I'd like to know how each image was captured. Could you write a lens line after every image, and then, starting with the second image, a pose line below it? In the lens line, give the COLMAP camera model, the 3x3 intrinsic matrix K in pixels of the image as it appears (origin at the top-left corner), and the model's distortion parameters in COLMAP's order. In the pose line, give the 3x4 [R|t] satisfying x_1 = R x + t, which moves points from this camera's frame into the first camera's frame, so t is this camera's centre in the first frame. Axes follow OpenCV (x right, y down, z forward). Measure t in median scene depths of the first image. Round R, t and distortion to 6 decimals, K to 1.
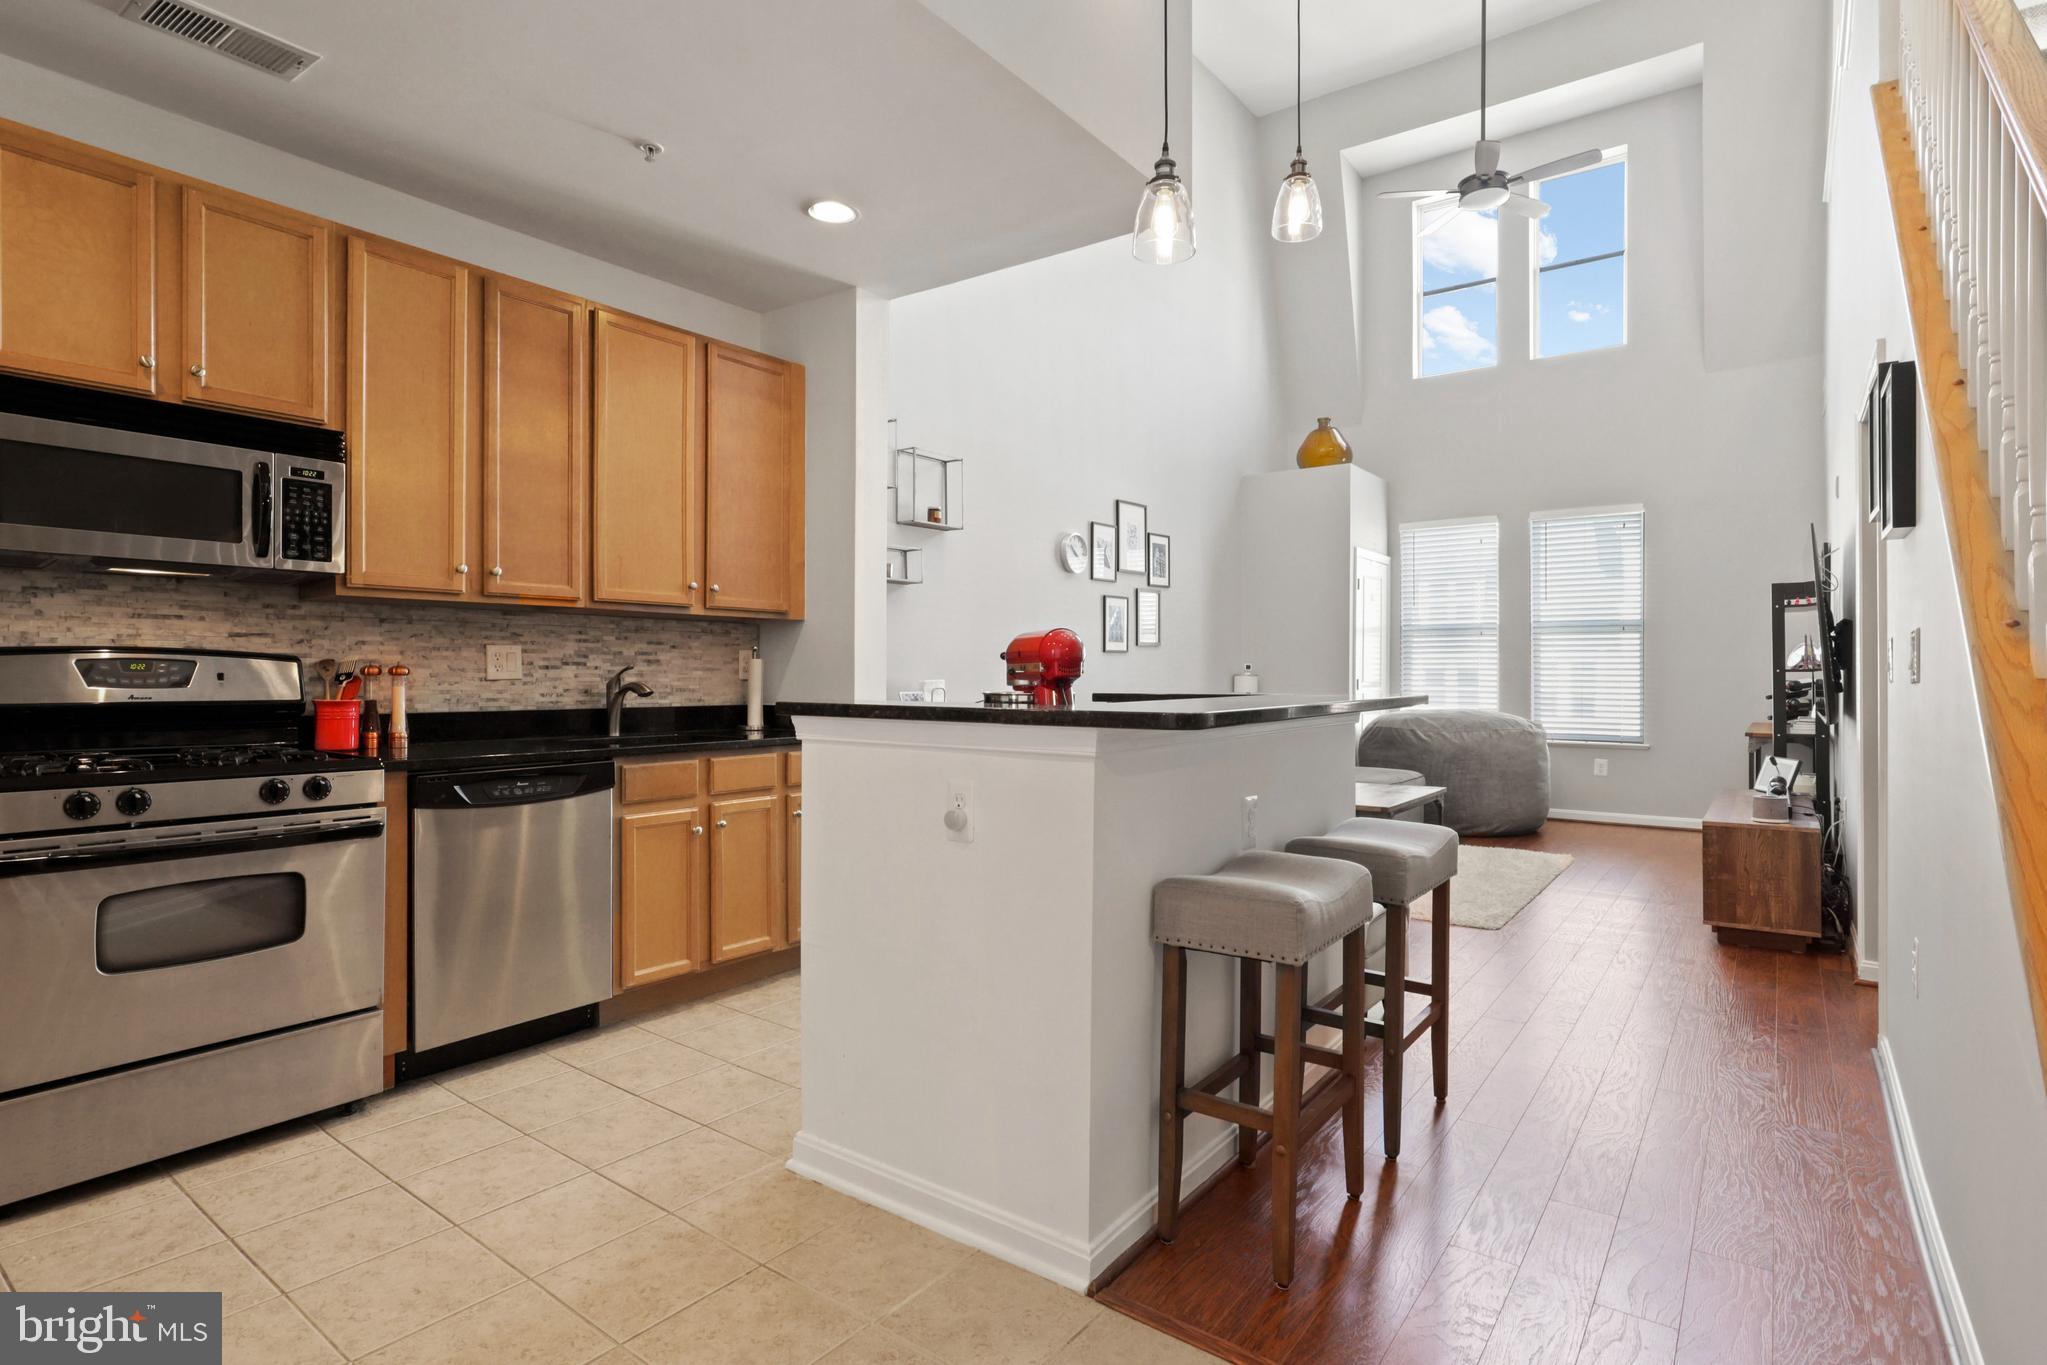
lens RADIAL K [[1029.7, 0, 1023.2], [0, 1029.7, 675.0], [0, 0, 1]] dist [-0.022434, 0.014302]
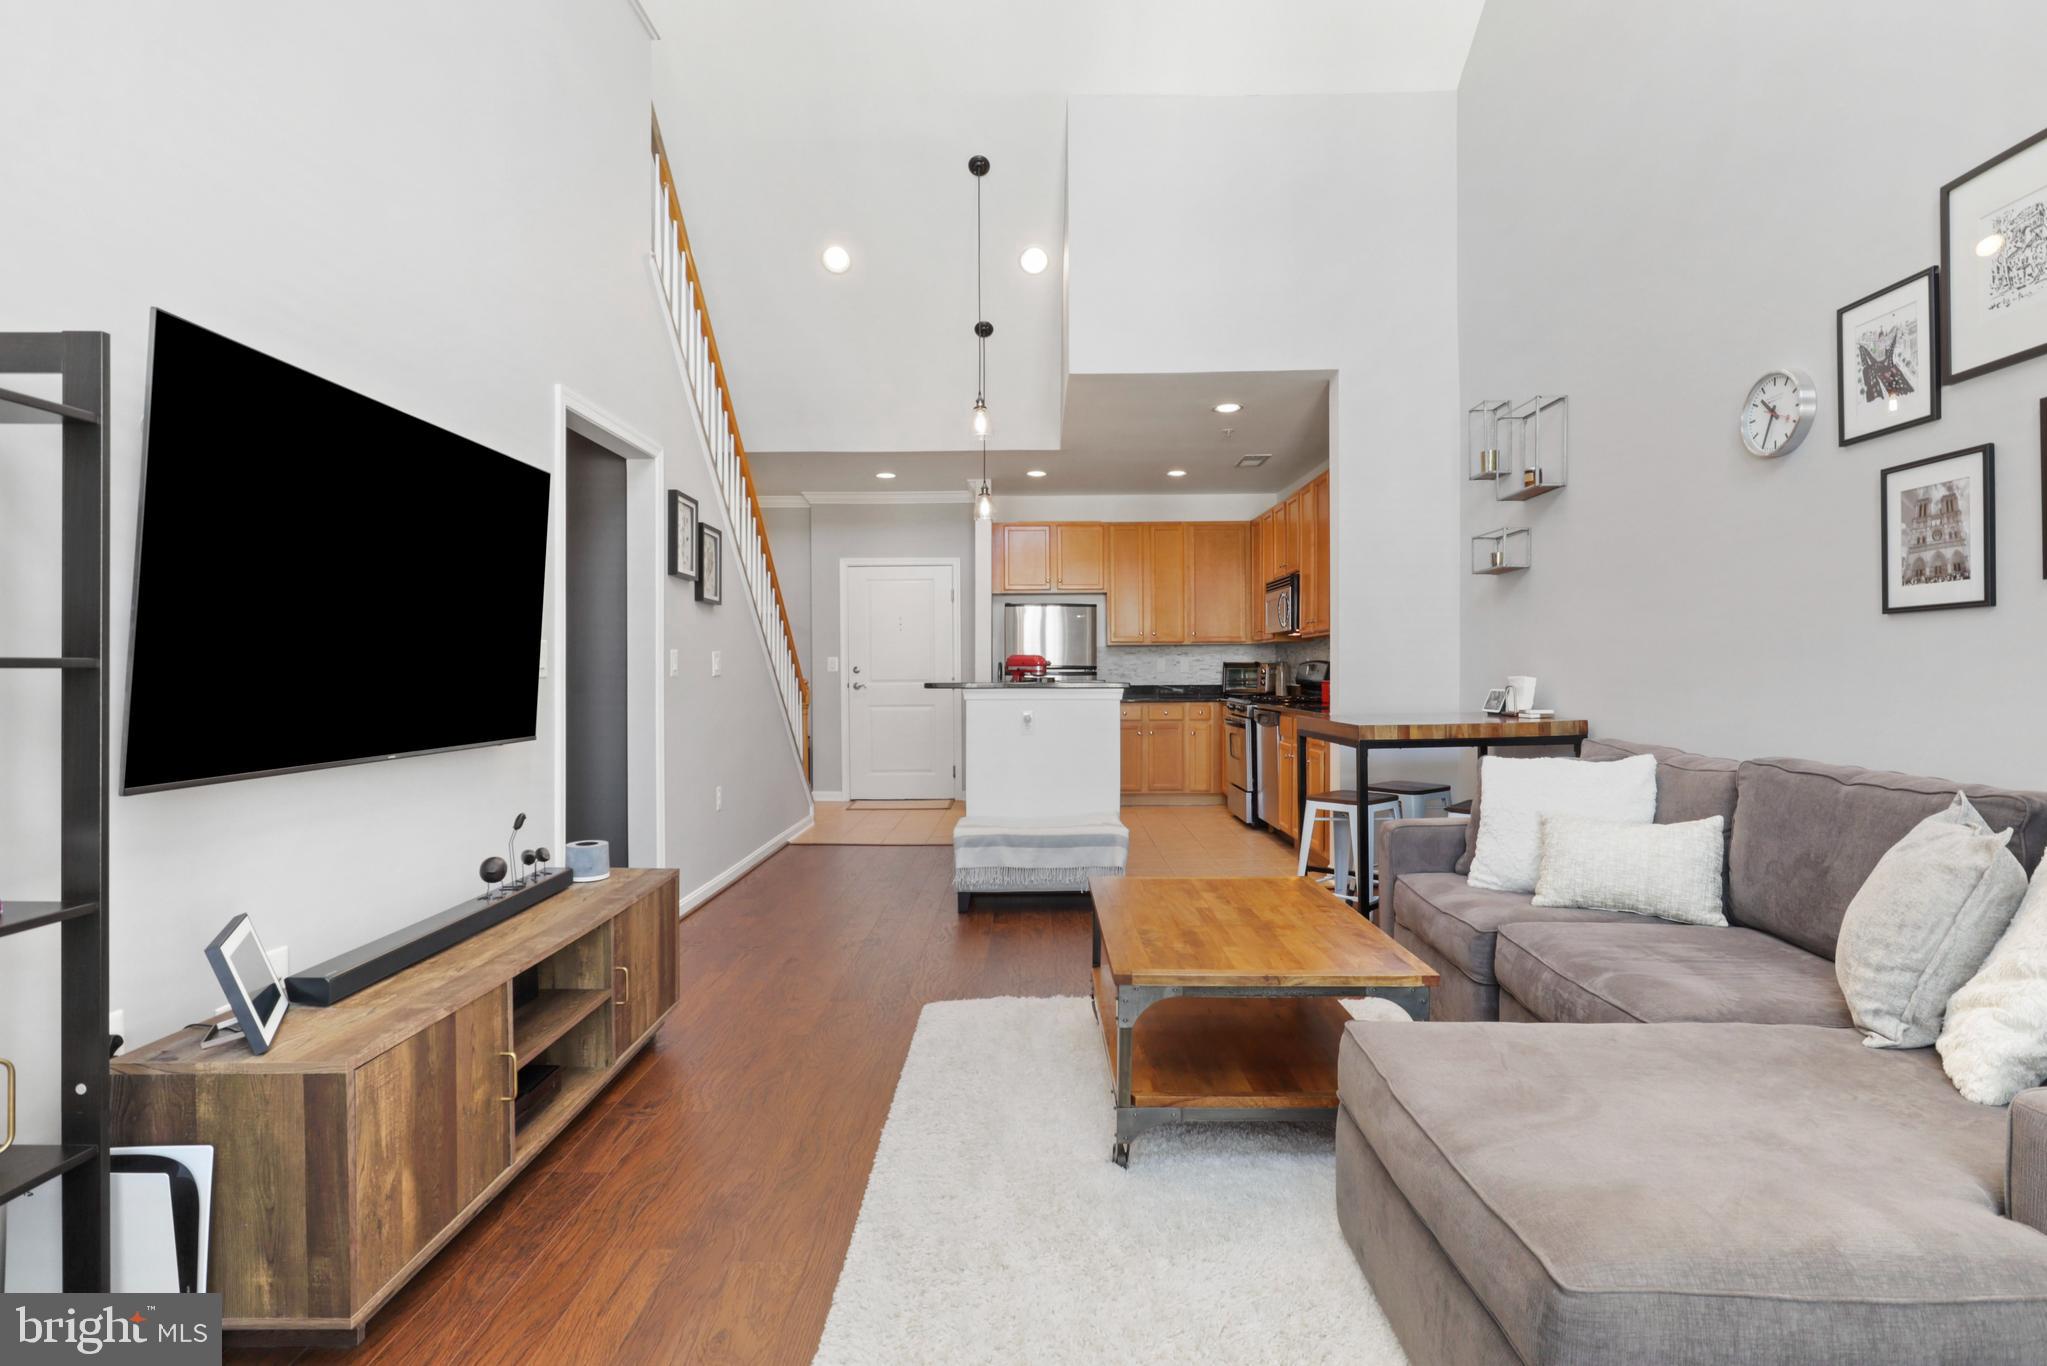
lens RADIAL K [[1023.3, 0, 1023.5], [0, 1023.3, 683.0], [0, 0, 1]] dist [0.003327, 0.000958]
pose [[-0.806297, 0.010053, -0.591425, 1.044756], [0.002823, 0.999910, 0.013147, -0.003008], [0.591504, 0.008930, -0.806253, 2.025118]]
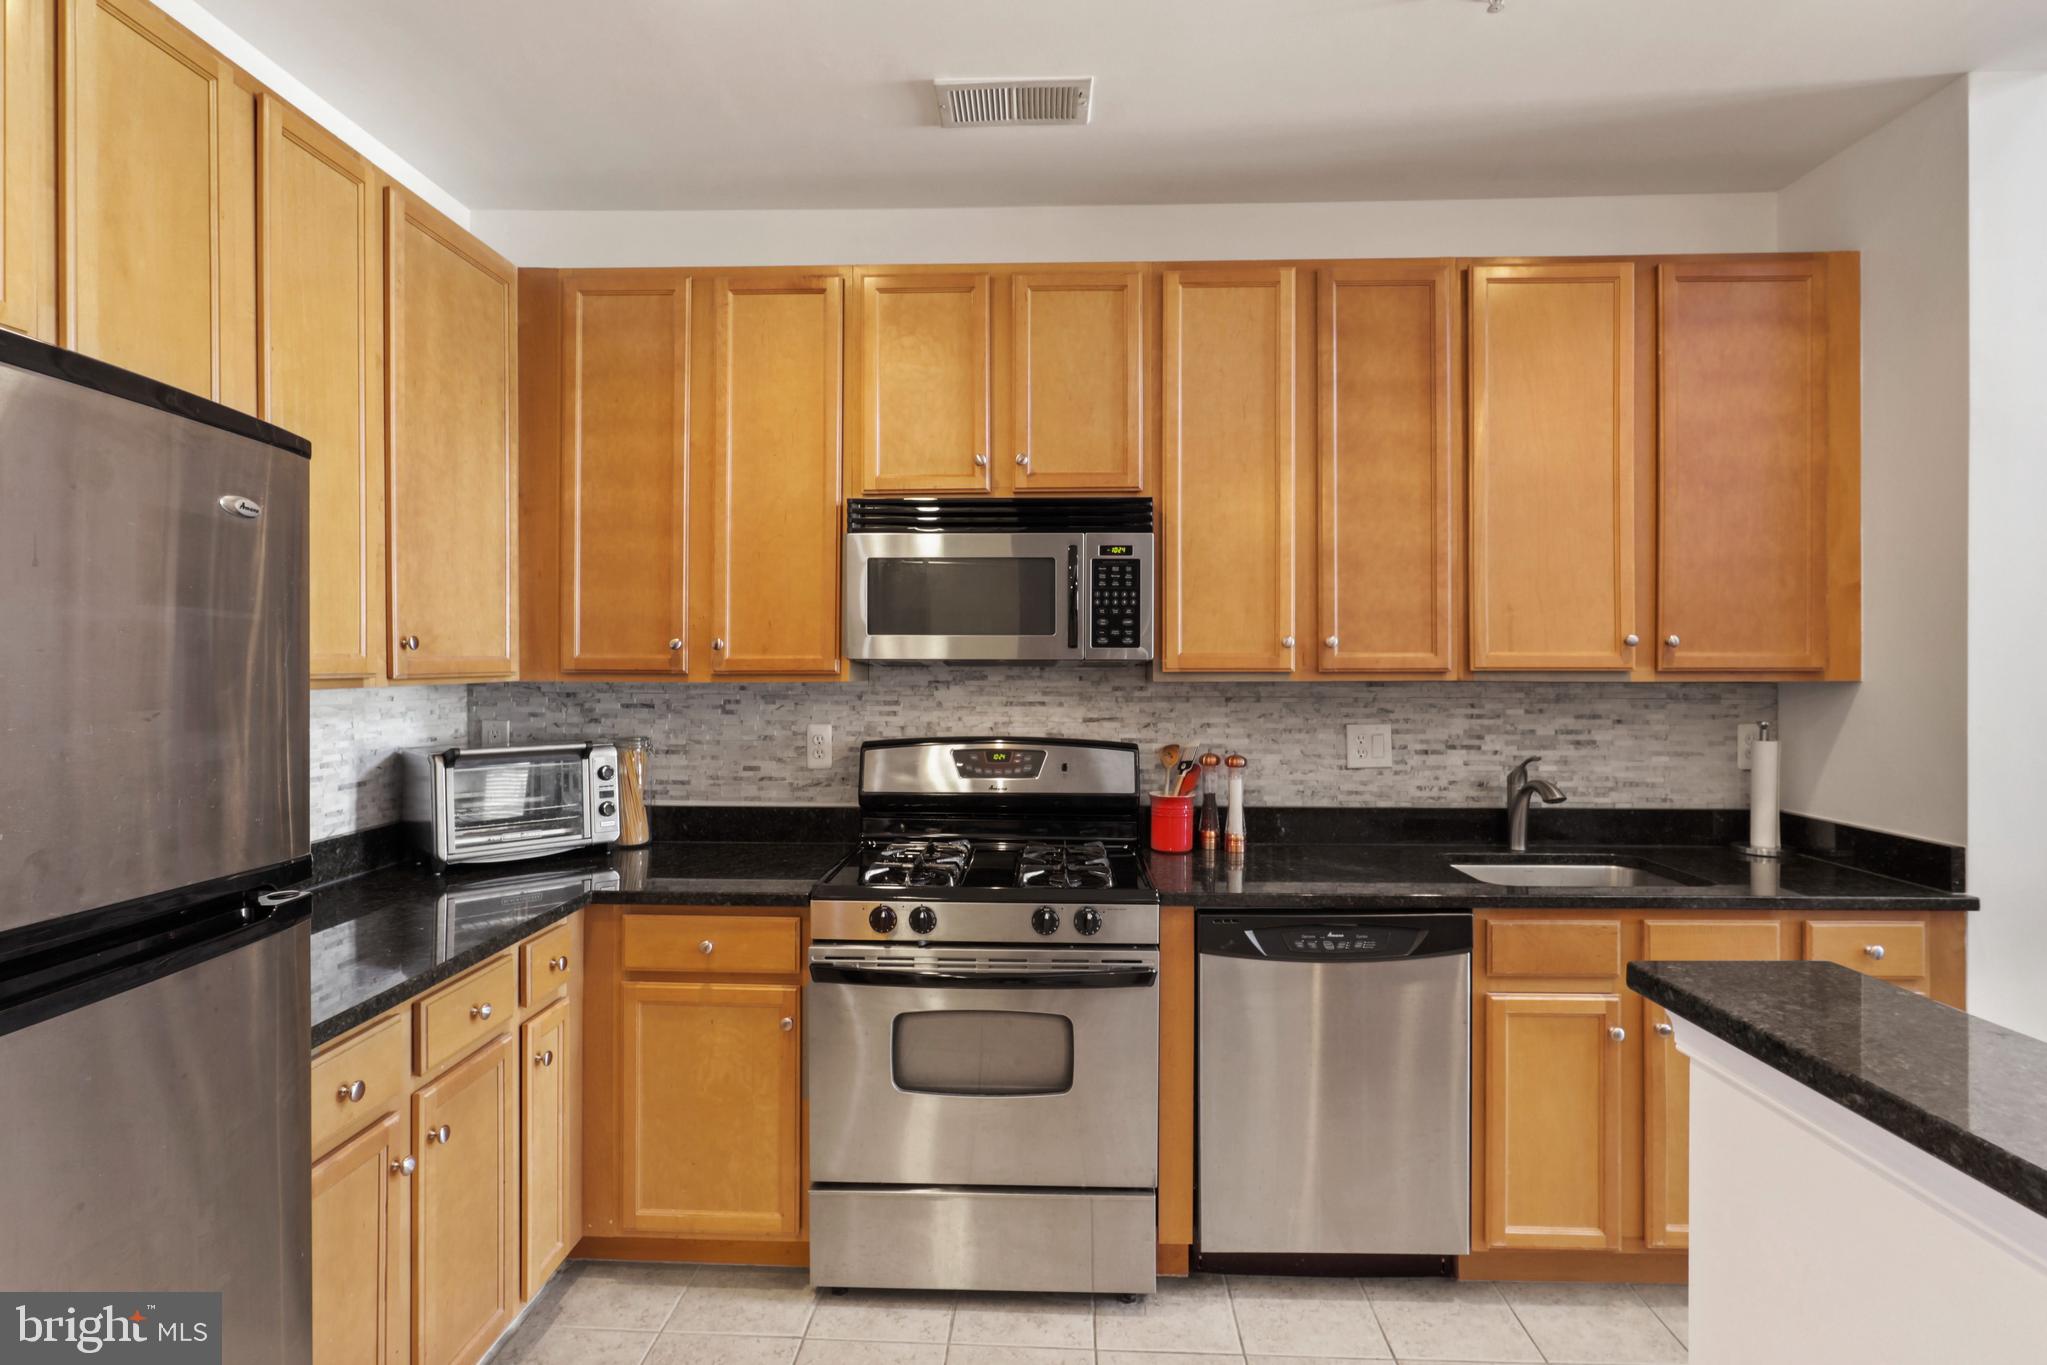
lens RADIAL K [[1036.4, 0, 1021.3], [0, 1036.4, 663.9], [0, 0, 1]] dist [-0.022350, 0.016366]
pose [[0.570121, -0.002642, -0.821556, -0.001595], [0.000273, 0.999995, -0.003026, -0.070658], [0.821560, 0.001501, 0.570119, 0.307485]]
